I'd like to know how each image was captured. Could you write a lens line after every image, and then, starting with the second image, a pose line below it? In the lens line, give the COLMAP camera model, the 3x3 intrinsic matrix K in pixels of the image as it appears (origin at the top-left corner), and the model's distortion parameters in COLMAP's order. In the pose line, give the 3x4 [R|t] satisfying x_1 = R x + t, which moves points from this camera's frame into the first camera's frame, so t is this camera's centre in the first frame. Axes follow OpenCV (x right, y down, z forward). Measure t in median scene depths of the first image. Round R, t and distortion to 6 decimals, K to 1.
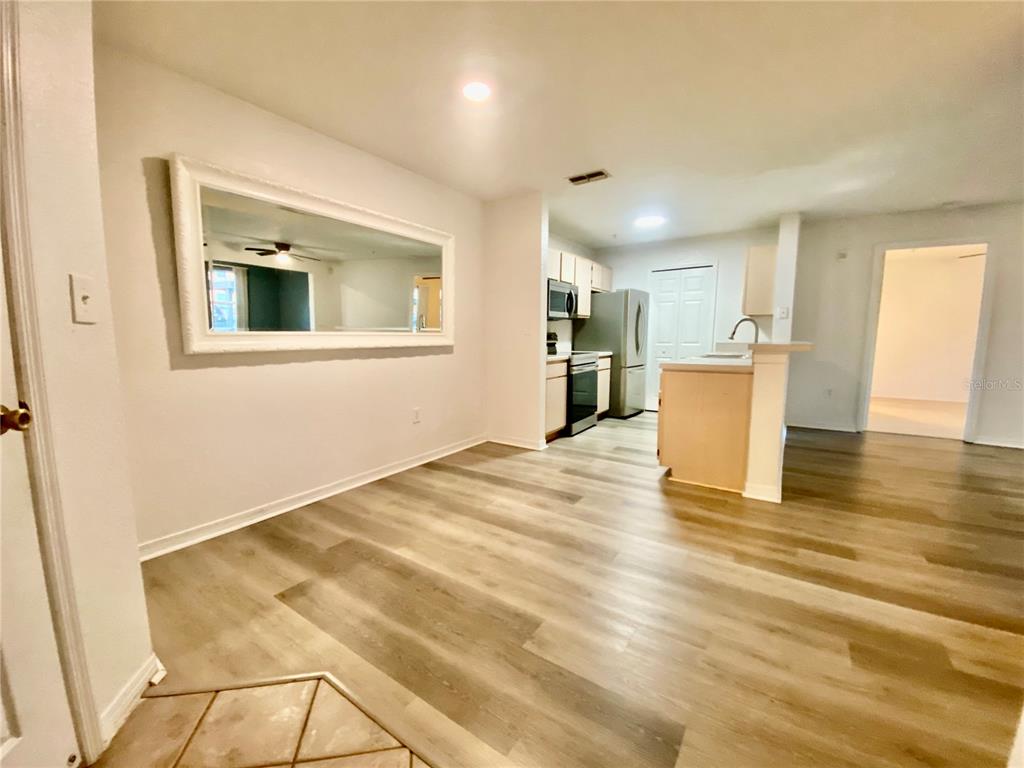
lens RADIAL K [[418.4, 0, 505.1], [0, 418.4, 388.6], [0, 0, 1]] dist [0.019278, -0.015074]
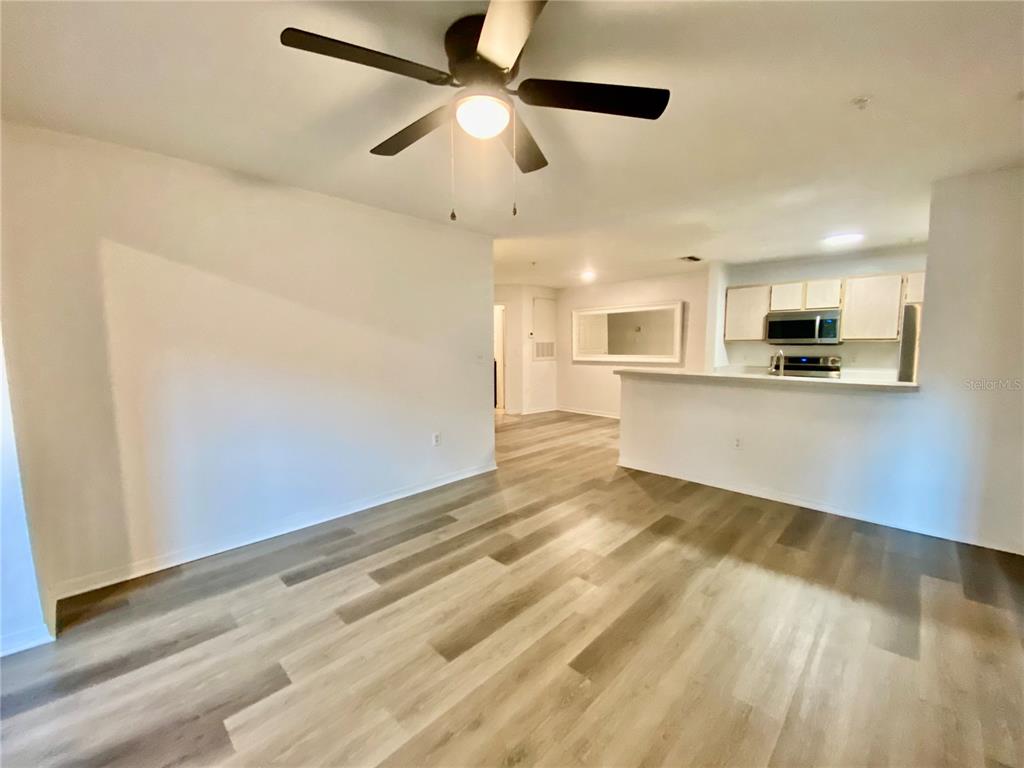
lens RADIAL K [[418.4, 0, 505.1], [0, 418.4, 388.6], [0, 0, 1]] dist [0.019278, -0.015074]
pose [[-0.174067, 0.102849, -0.979348, 2.259763], [-0.121127, 0.984742, 0.124944, -0.170294], [0.977256, 0.140374, -0.158953, 0.771548]]
